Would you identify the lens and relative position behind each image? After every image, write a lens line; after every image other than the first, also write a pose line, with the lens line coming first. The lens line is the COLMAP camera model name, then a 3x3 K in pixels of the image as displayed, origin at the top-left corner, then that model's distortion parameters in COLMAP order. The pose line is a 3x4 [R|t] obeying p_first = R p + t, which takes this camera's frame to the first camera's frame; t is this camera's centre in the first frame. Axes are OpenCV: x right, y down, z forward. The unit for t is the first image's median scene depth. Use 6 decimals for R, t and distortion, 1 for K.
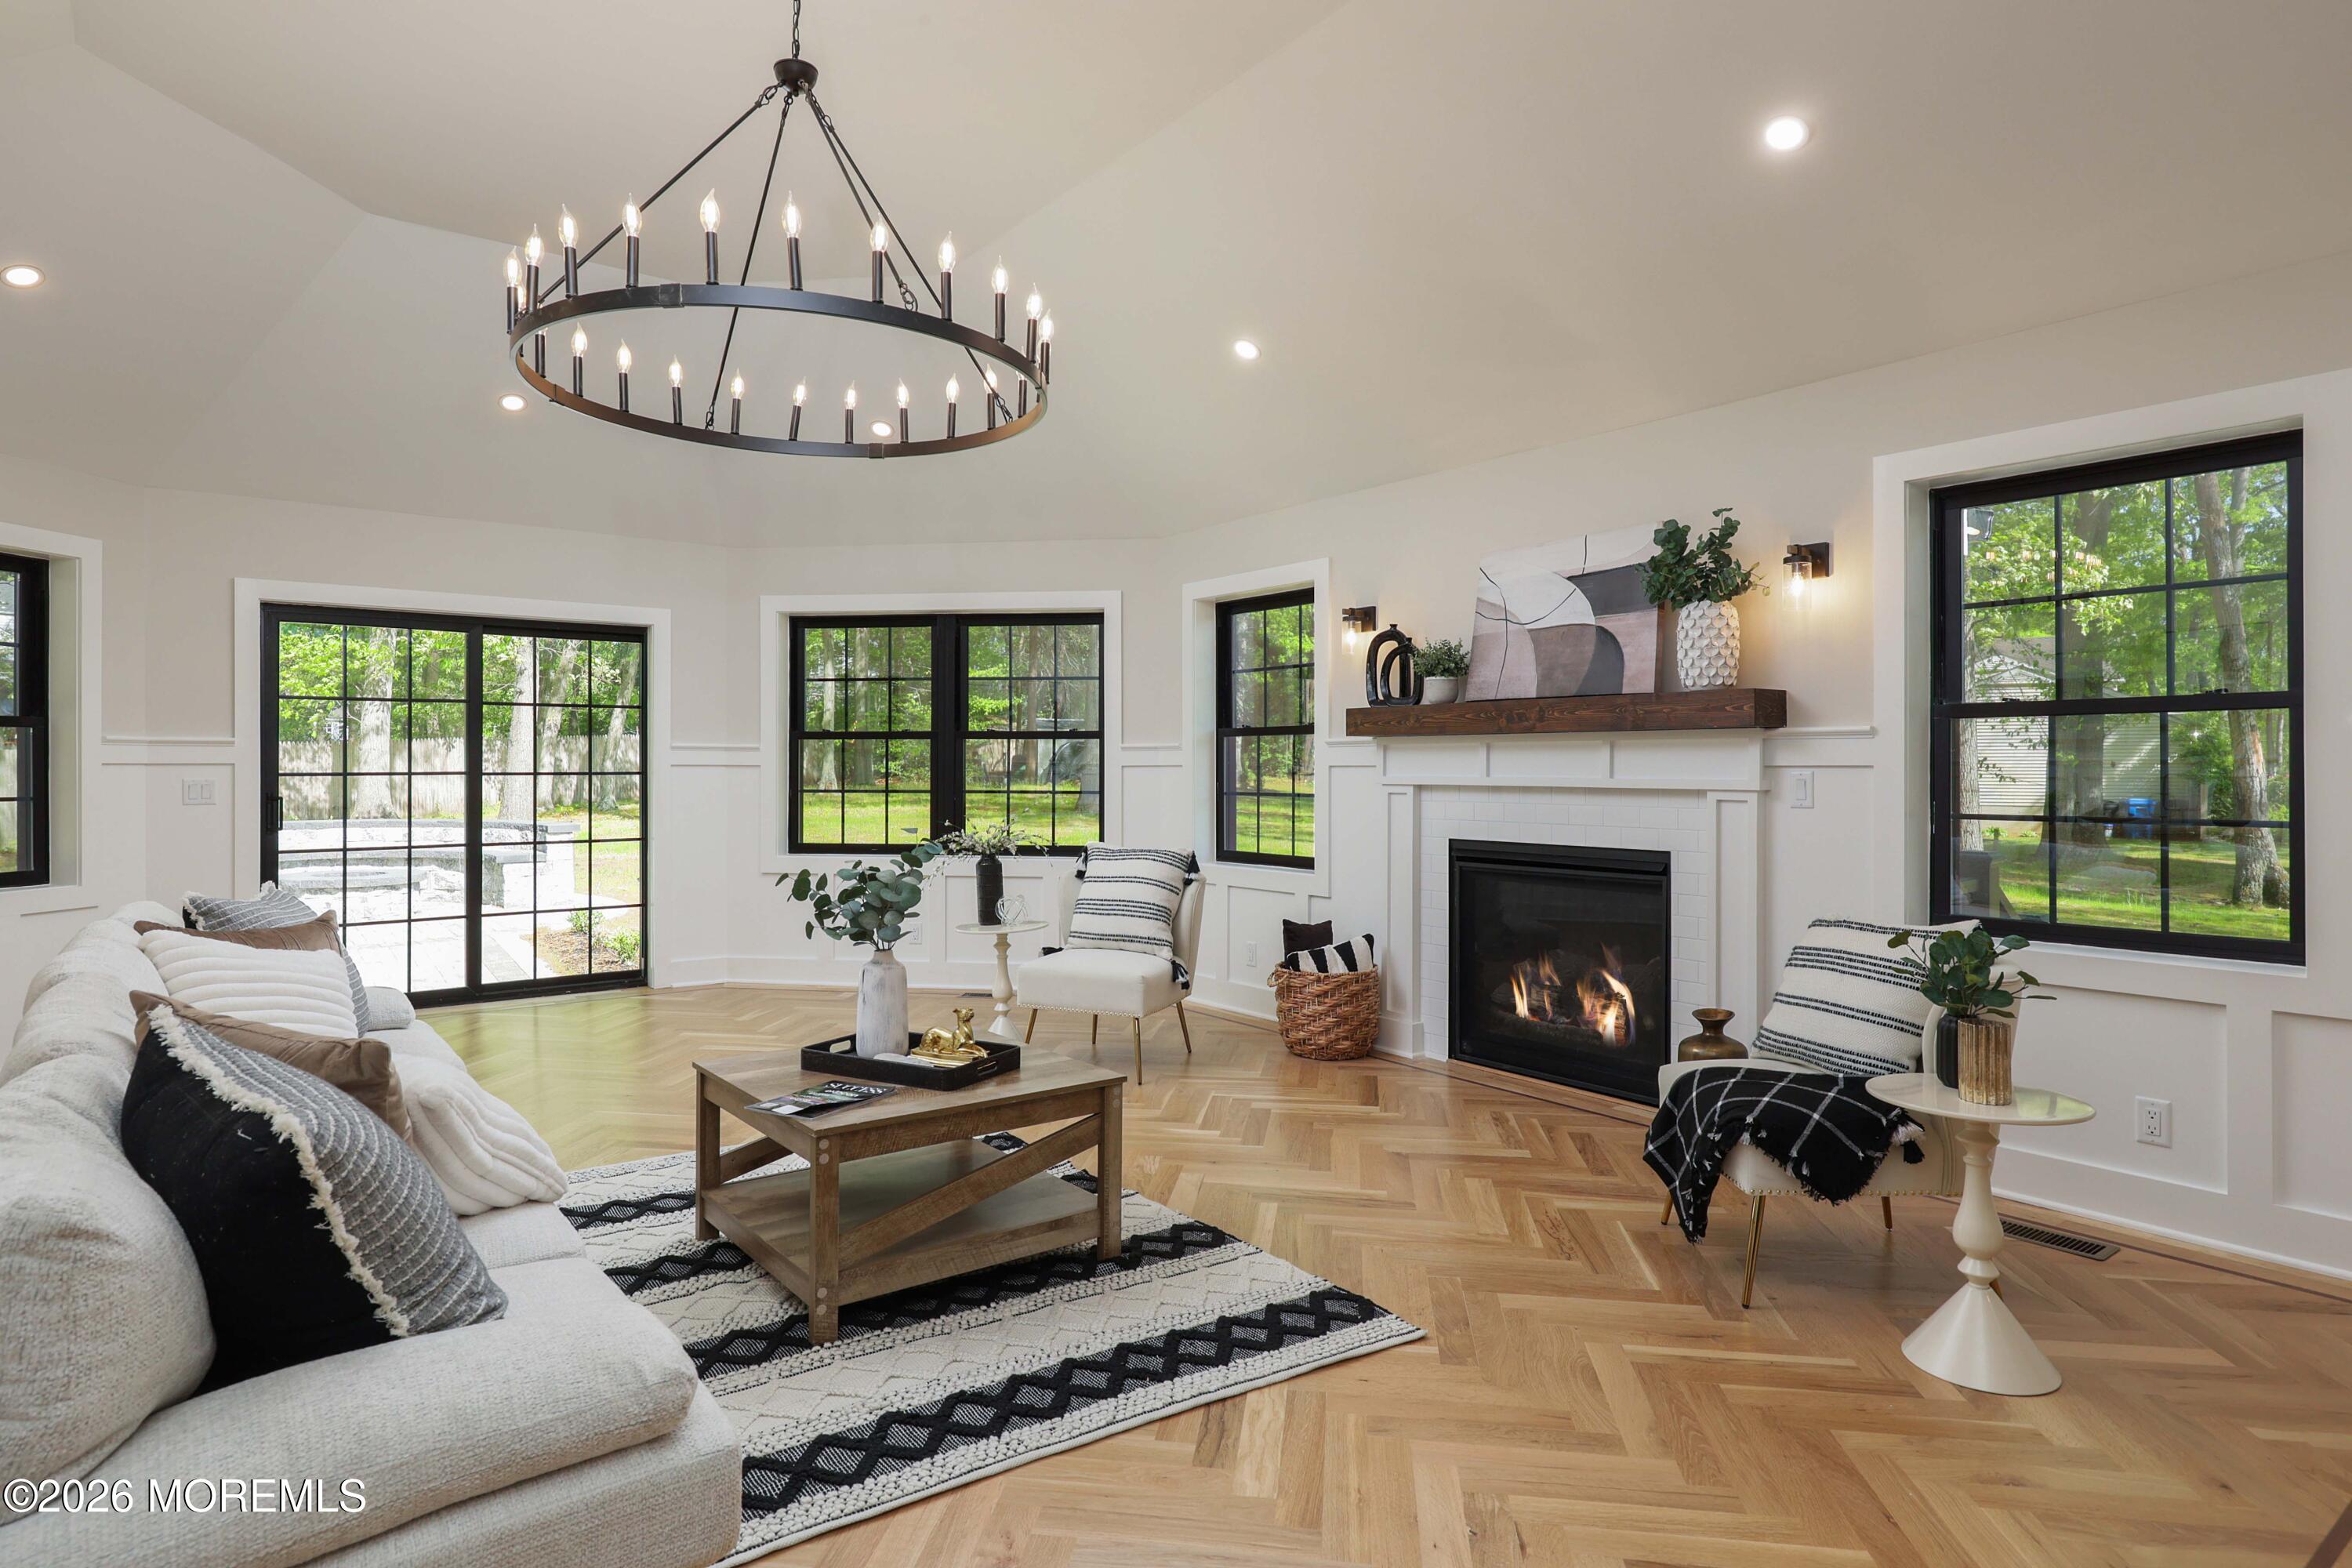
lens RADIAL K [[1272.9, 0, 1176.0], [0, 1272.9, 784.0], [0, 0, 1]] dist [-0.001474, -0.000349]
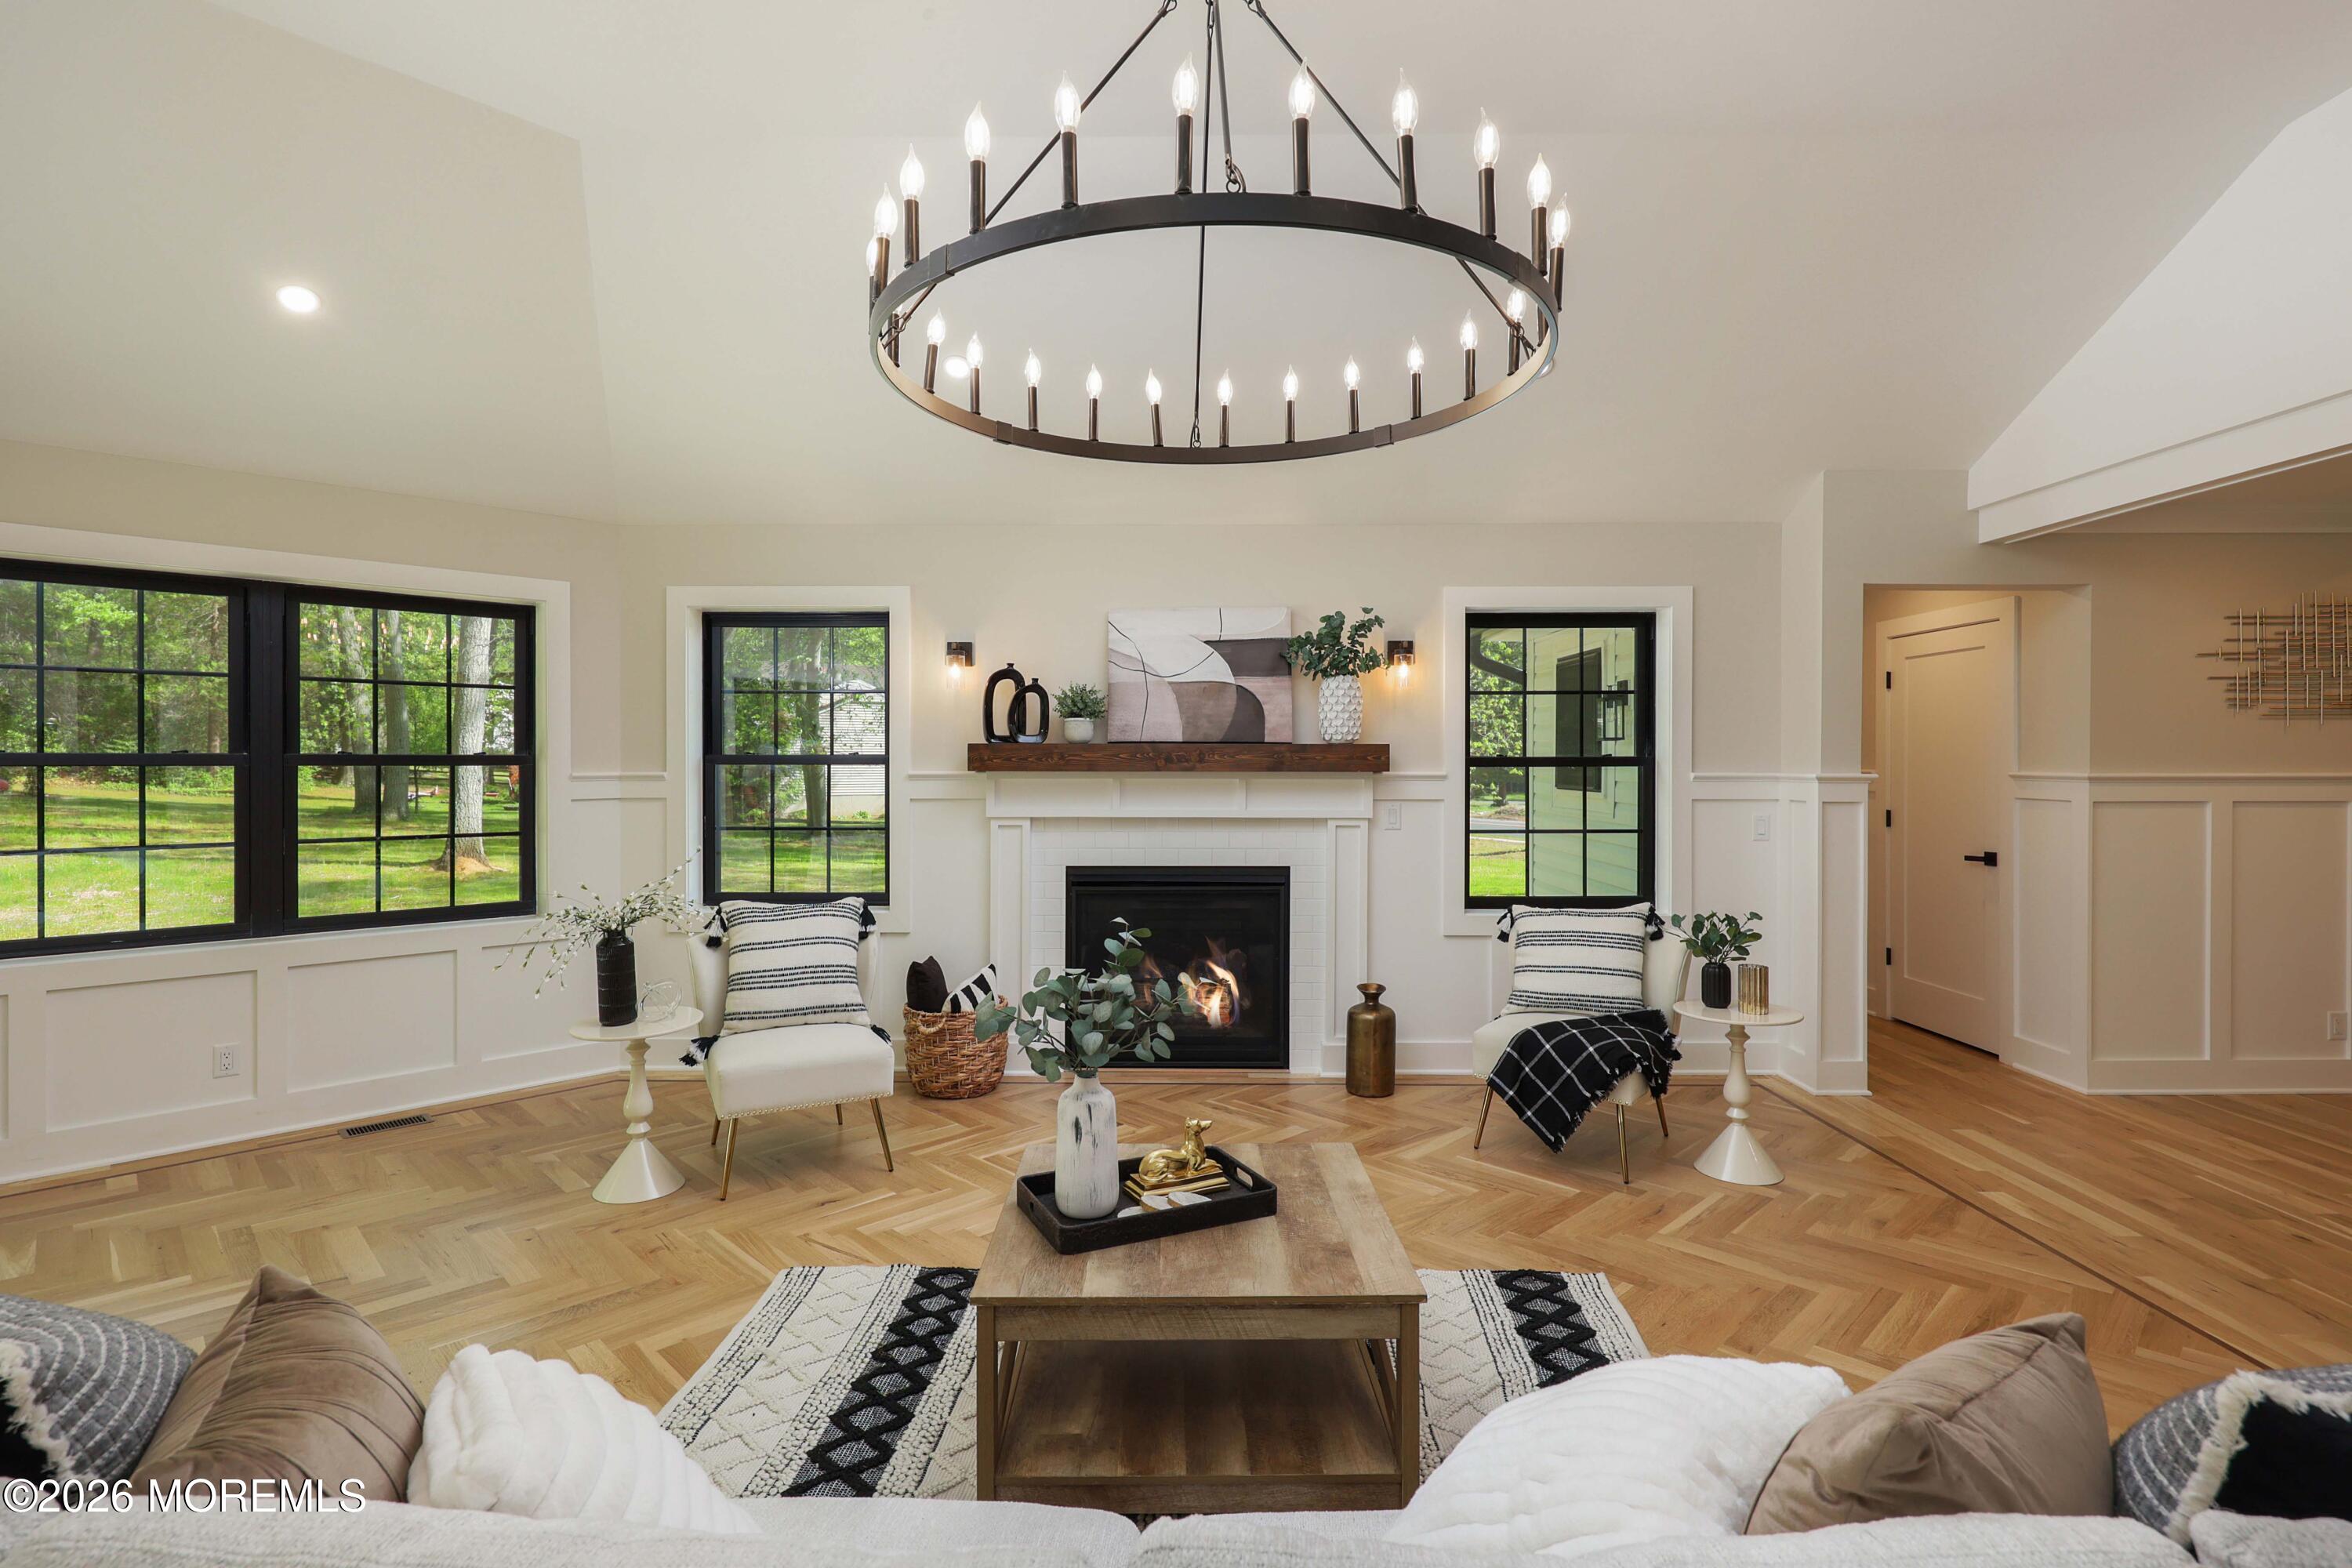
lens RADIAL K [[1184.3, 0, 1176.0], [0, 1184.3, 784.0], [0, 0, 1]] dist [0.002565, 0.000094]
pose [[0.611367, -0.019579, 0.791105, -0.586853], [0.008929, 0.999801, 0.017843, -0.049442], [-0.791297, -0.003845, 0.611420, 0.349563]]
